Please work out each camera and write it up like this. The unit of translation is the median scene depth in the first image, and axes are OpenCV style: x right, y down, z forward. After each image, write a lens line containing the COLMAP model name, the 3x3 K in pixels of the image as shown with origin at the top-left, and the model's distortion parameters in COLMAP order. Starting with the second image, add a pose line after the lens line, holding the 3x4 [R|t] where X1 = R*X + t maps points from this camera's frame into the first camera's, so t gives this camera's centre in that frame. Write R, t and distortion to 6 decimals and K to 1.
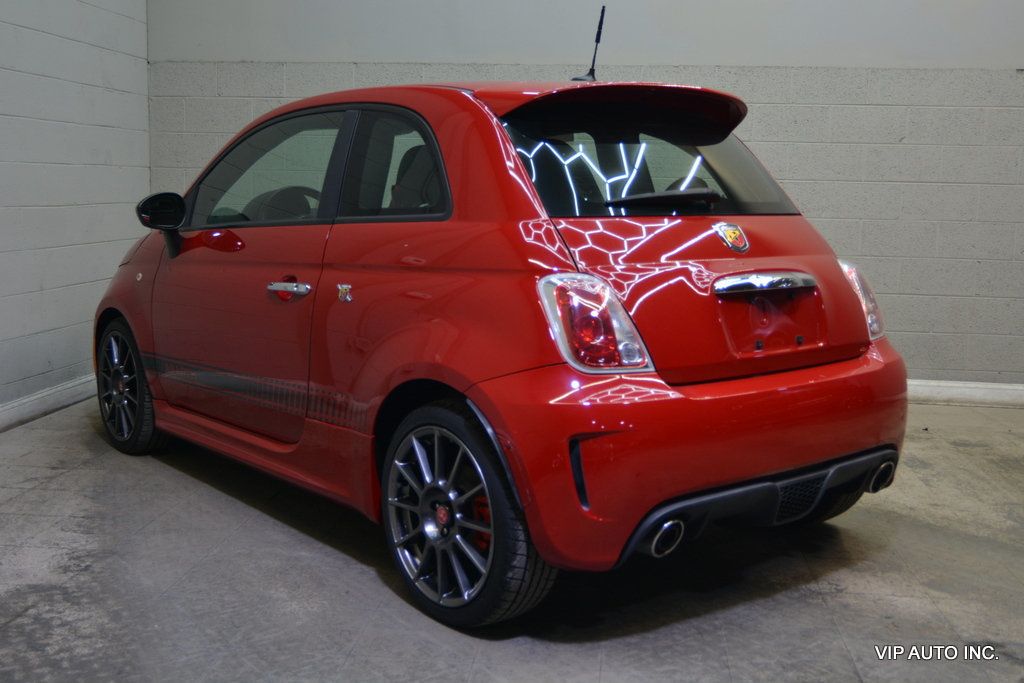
lens RADIAL K [[1114.3, 0, 512.0], [0, 1114.3, 341.5], [0, 0, 1]] dist [-0.012055, -0.003832]
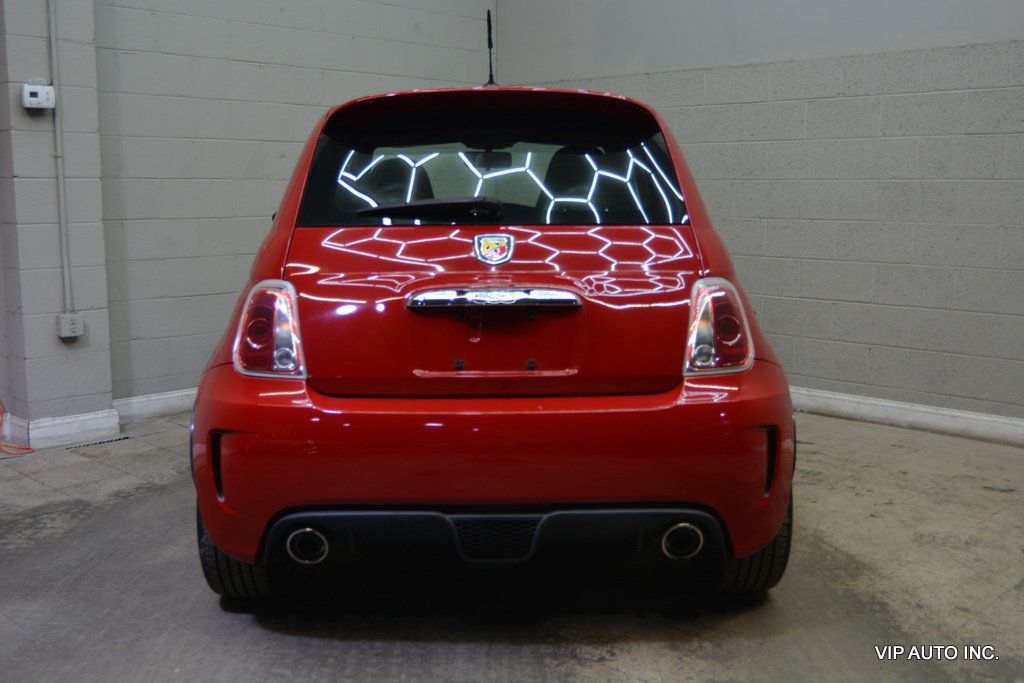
lens RADIAL K [[1054.0, 0, 512.0], [0, 1054.0, 341.5], [0, 0, 1]] dist [-0.003610, 0.005259]
pose [[0.782237, 0.072346, -0.618766, 0.693851], [-0.070546, 0.997132, 0.027402, -0.038170], [0.618974, 0.022217, 0.785097, 0.293043]]
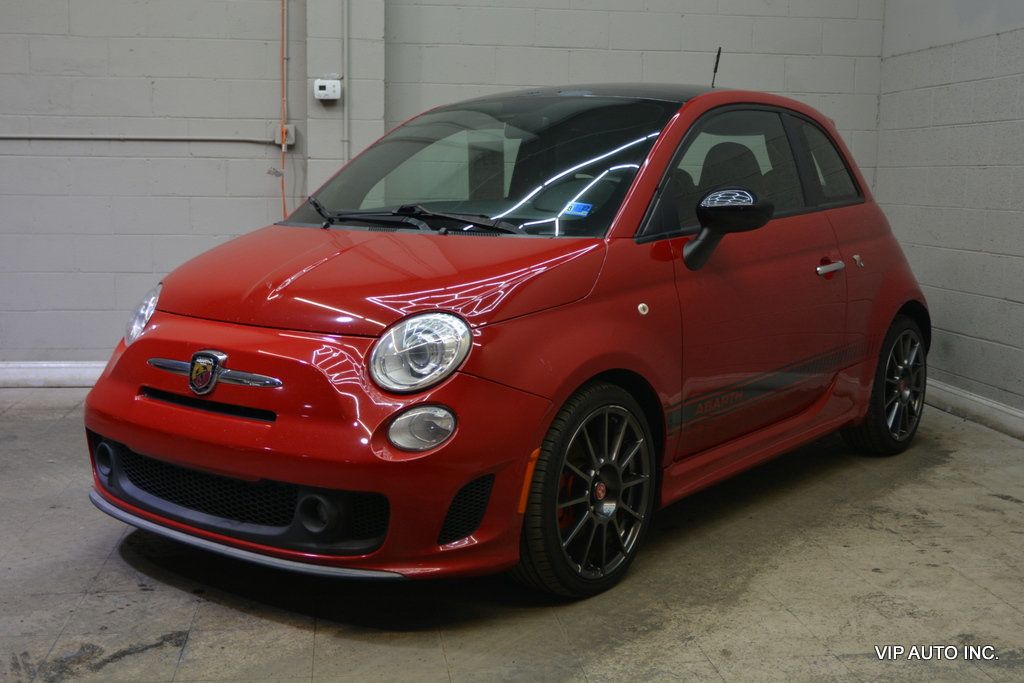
lens RADIAL K [[1219.9, 0, 512.0], [0, 1219.9, 341.5], [0, 0, 1]] dist [-0.018446, 0.004591]
pose [[0.233819, 0.112465, -0.965754, 1.233617], [-0.139900, 0.986843, 0.081050, -0.085304], [0.962163, 0.116158, 0.246476, 0.831612]]
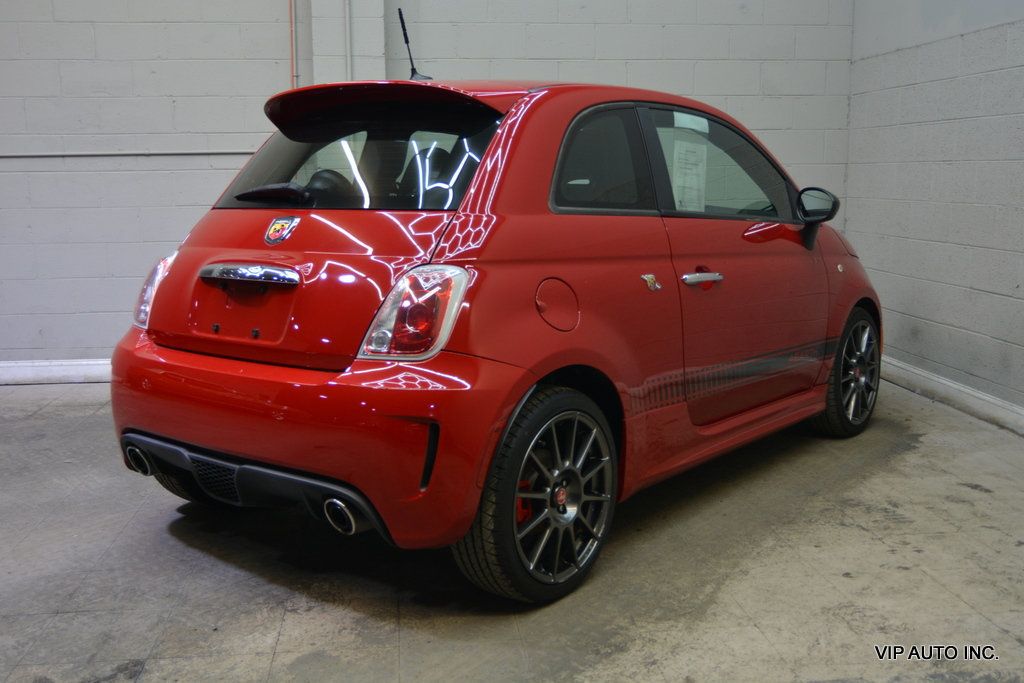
lens RADIAL K [[1032.6, 0, 512.0], [0, 1032.6, 341.5], [0, 0, 1]] dist [-0.011609, -0.010151]
pose [[0.207972, 0.135318, -0.968729, 1.090310], [-0.118848, 0.986542, 0.112291, -0.113981], [0.970888, 0.091779, 0.221255, 0.919164]]
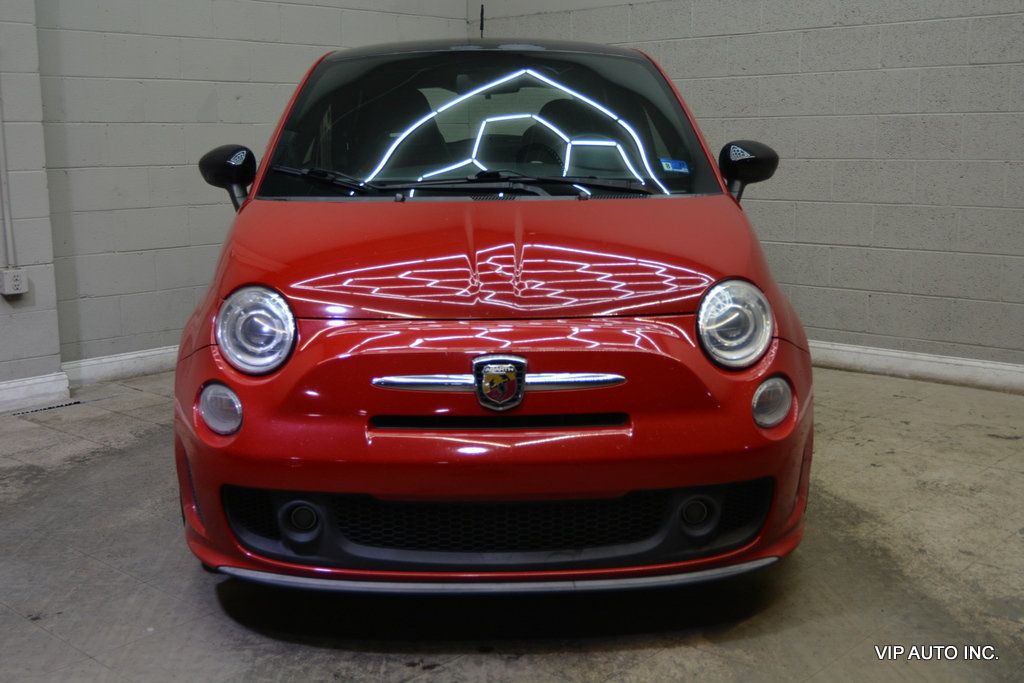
lens RADIAL K [[1147.3, 0, 512.0], [0, 1147.3, 341.5], [0, 0, 1]] dist [-0.005462, 0.004557]
pose [[0.798209, 0.078181, -0.597286, 0.706178], [-0.056245, 0.996883, 0.055320, -0.018271], [0.599749, -0.010563, 0.800118, 0.264783]]
